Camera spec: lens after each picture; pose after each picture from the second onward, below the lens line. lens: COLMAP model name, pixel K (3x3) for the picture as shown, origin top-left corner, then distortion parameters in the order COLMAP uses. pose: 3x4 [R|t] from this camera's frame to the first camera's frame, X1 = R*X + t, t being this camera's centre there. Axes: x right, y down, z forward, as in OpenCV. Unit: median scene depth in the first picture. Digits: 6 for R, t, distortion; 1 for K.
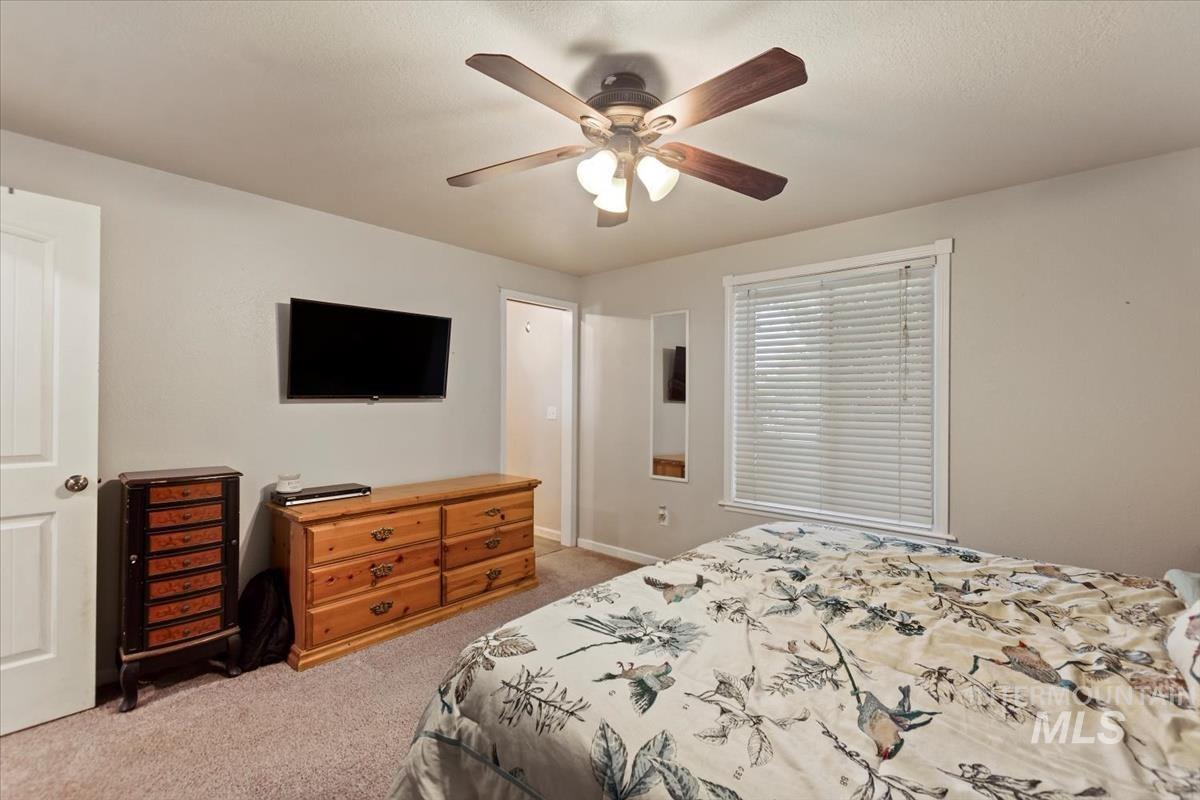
lens RADIAL K [[523.1, 0, 606.6], [0, 523.1, 398.4], [0, 0, 1]] dist [0.007700, -0.003092]
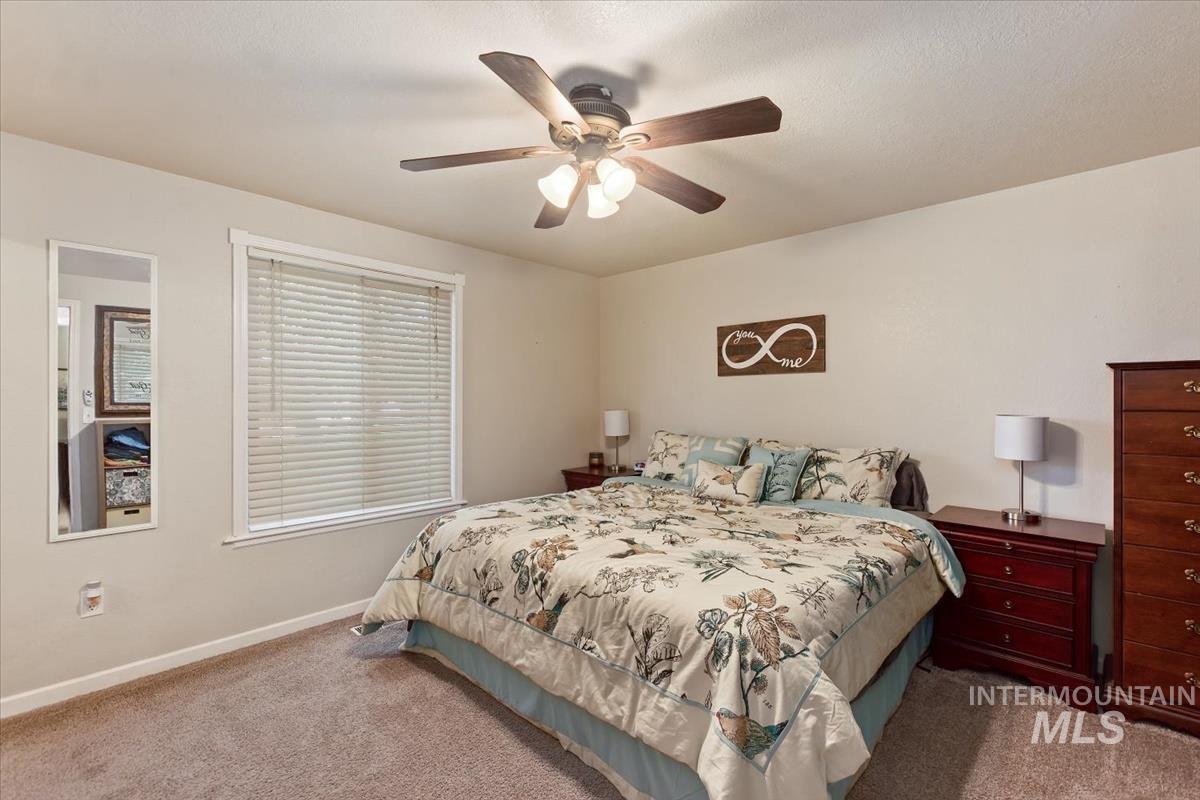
lens RADIAL K [[523.1, 0, 606.7], [0, 523.1, 400.3], [0, 0, 1]] dist [0.007700, -0.003092]
pose [[0.031254, -0.008811, 0.999473, -1.283969], [-0.002669, 0.999957, 0.008899, -0.004904], [-0.999508, -0.002946, 0.031230, 1.190210]]
